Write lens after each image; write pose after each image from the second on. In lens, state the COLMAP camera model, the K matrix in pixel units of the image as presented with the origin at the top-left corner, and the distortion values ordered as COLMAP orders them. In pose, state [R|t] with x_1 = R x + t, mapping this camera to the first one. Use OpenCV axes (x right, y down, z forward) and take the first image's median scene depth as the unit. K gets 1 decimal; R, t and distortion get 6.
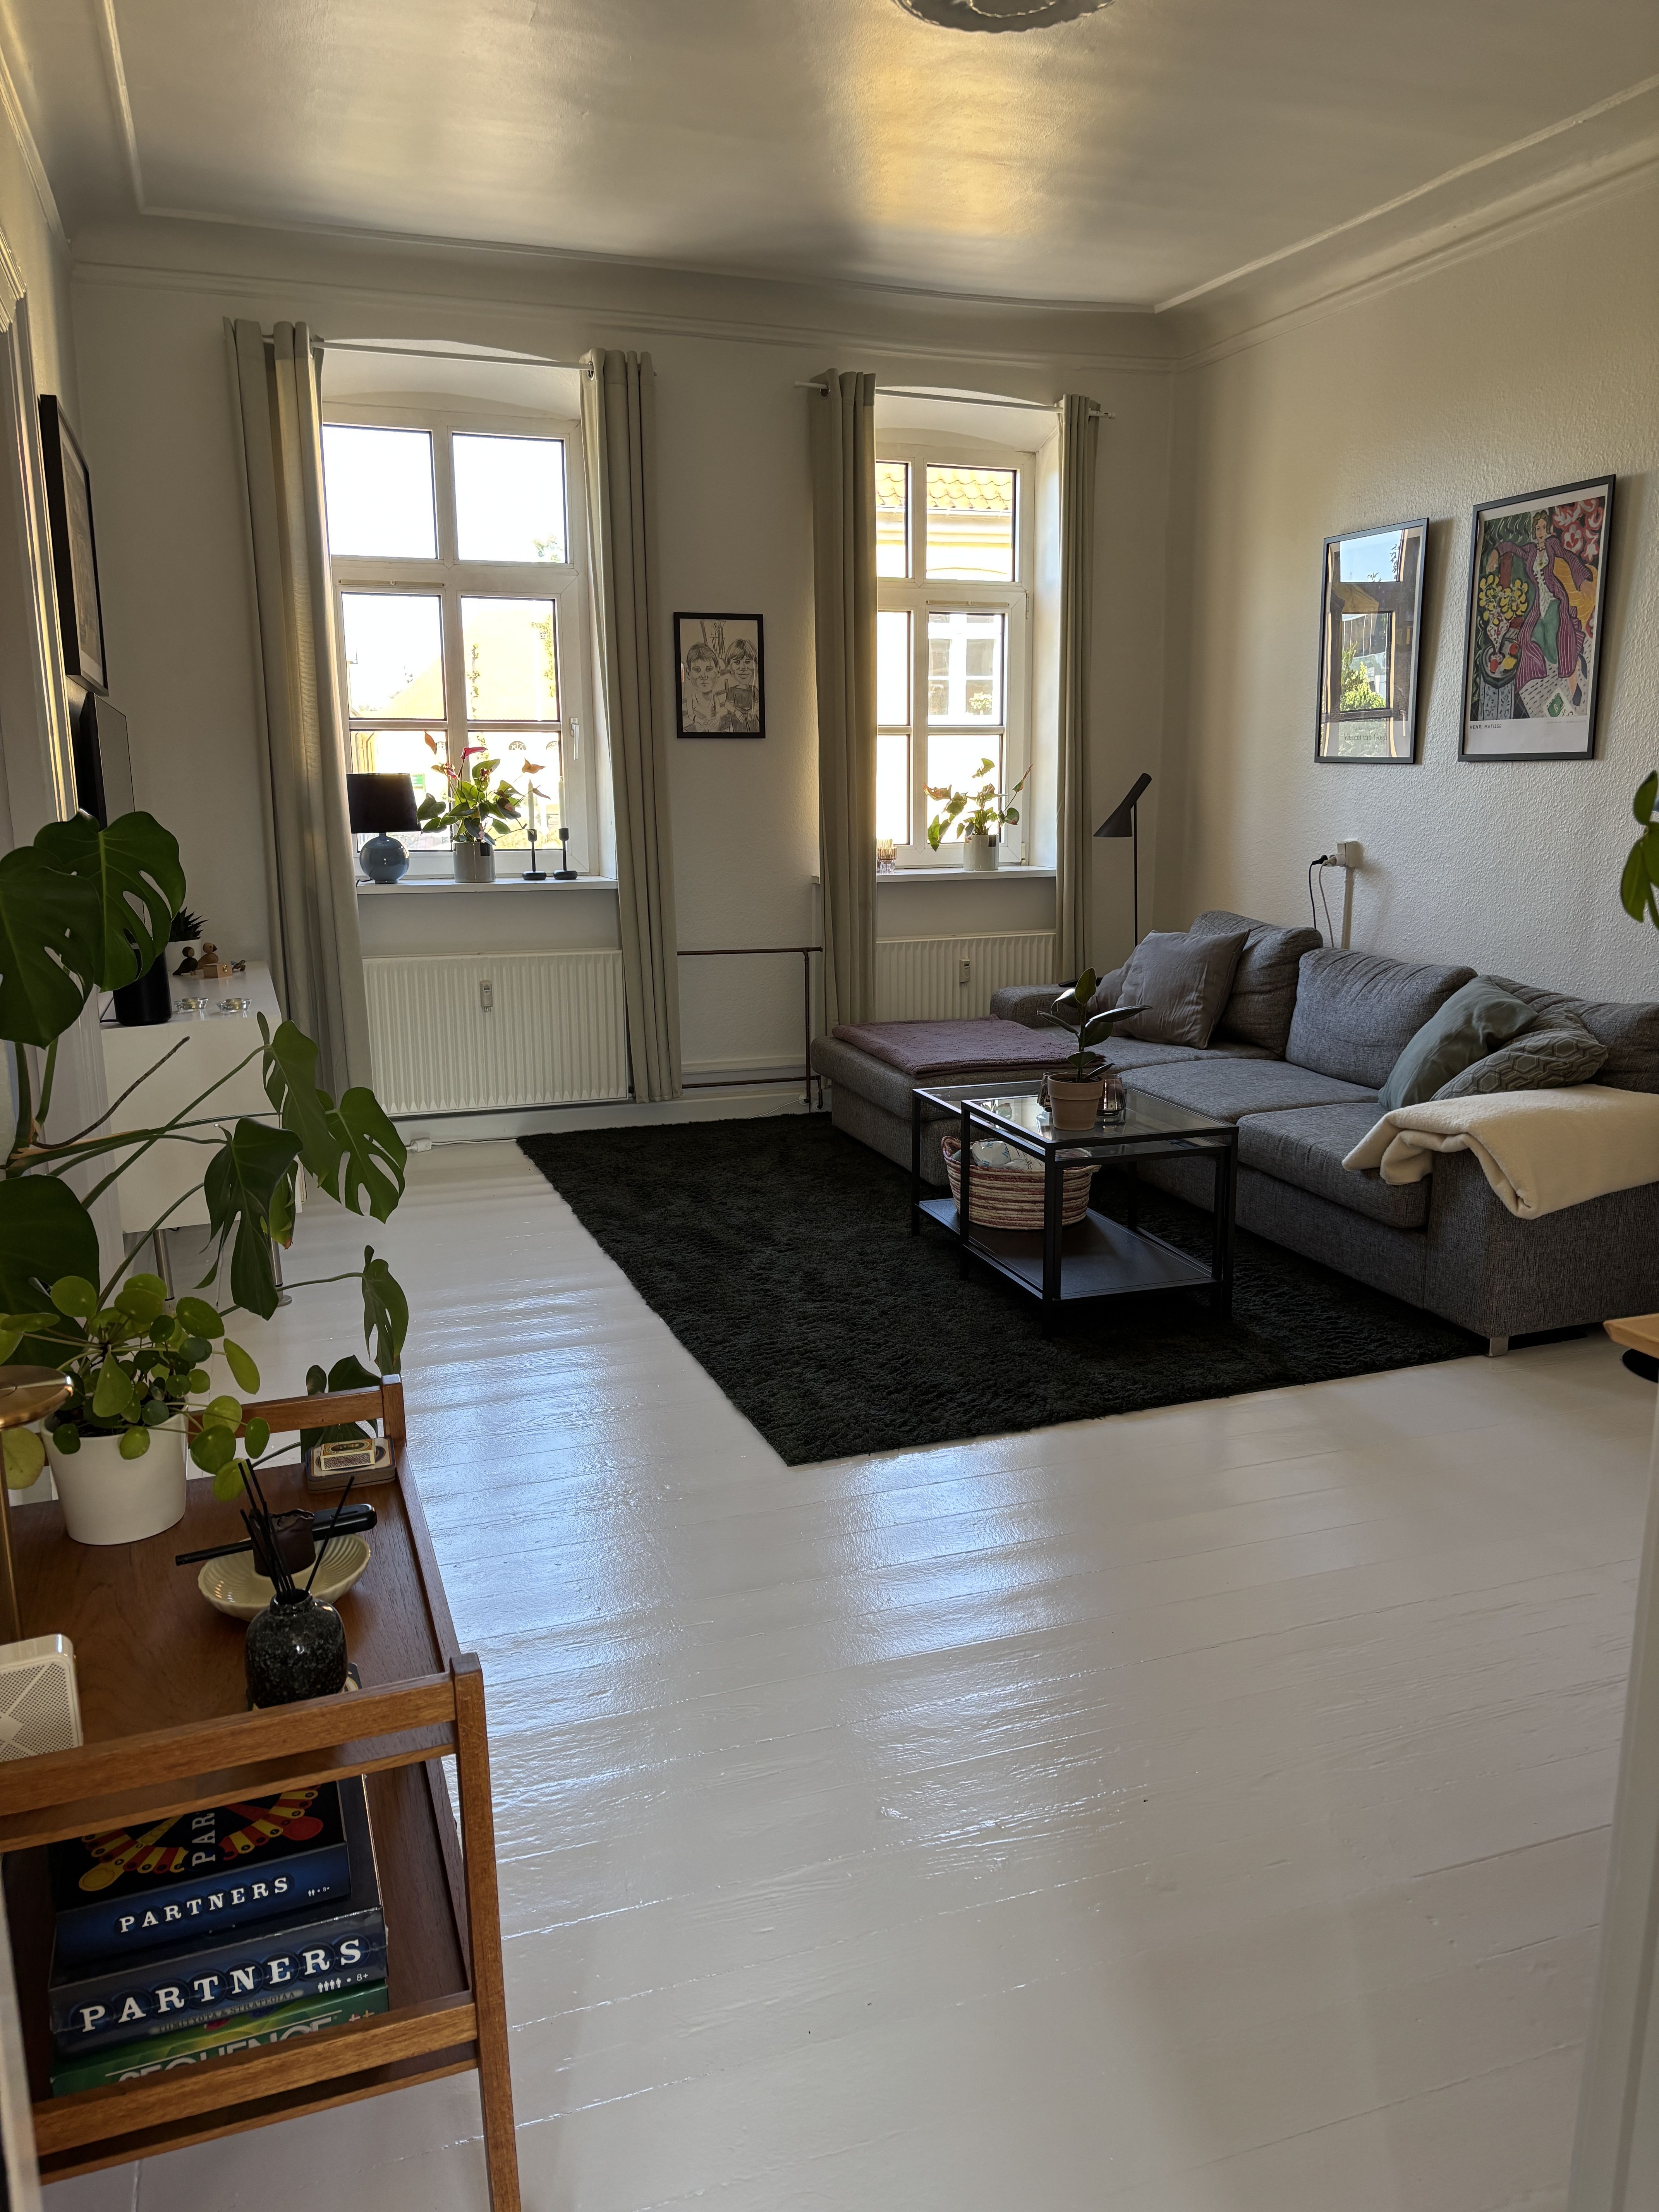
lens RADIAL K [[1664.4, 0, 830.4], [0, 1664.4, 1105.6], [0, 0, 1]] dist [-0.005789, -0.003016]
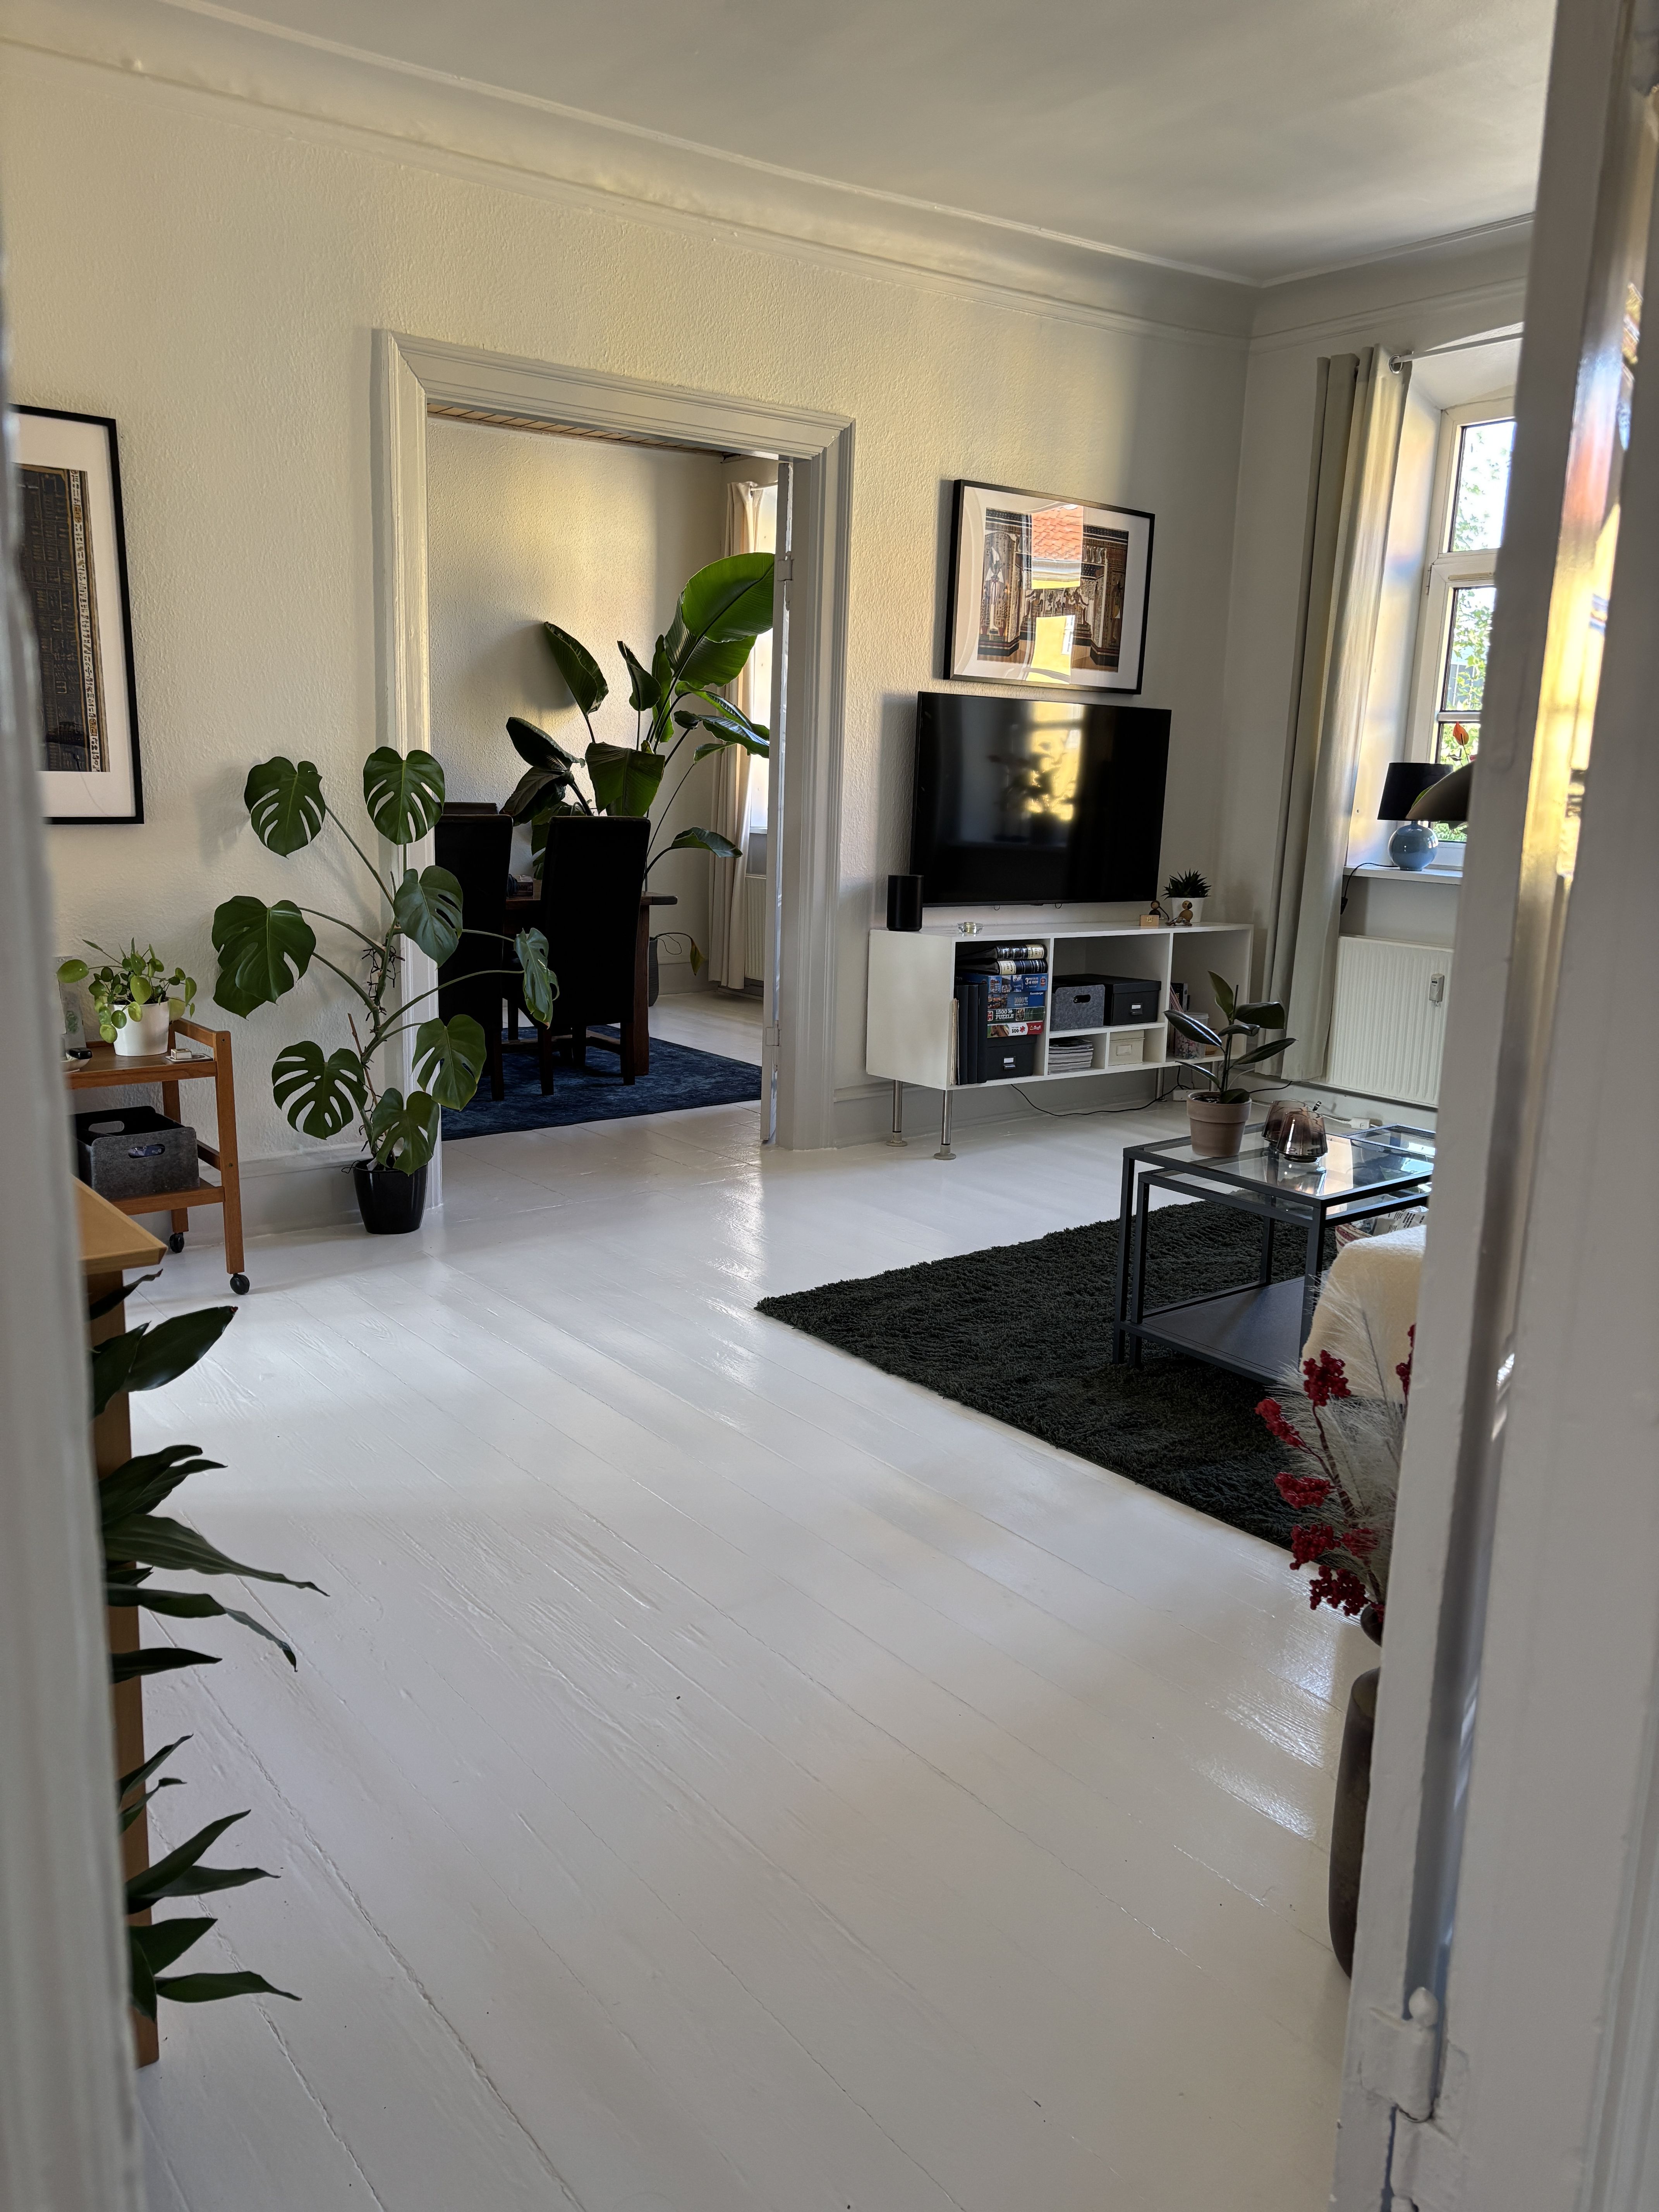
lens RADIAL K [[1664.4, 0, 823.9], [0, 1664.4, 1106.8], [0, 0, 1]] dist [-0.005789, -0.003016]
pose [[0.314490, 0.208237, -0.926139, 0.606481], [-0.211602, 0.966472, 0.145451, -0.065493], [0.925376, 0.150230, 0.348009, 0.329593]]
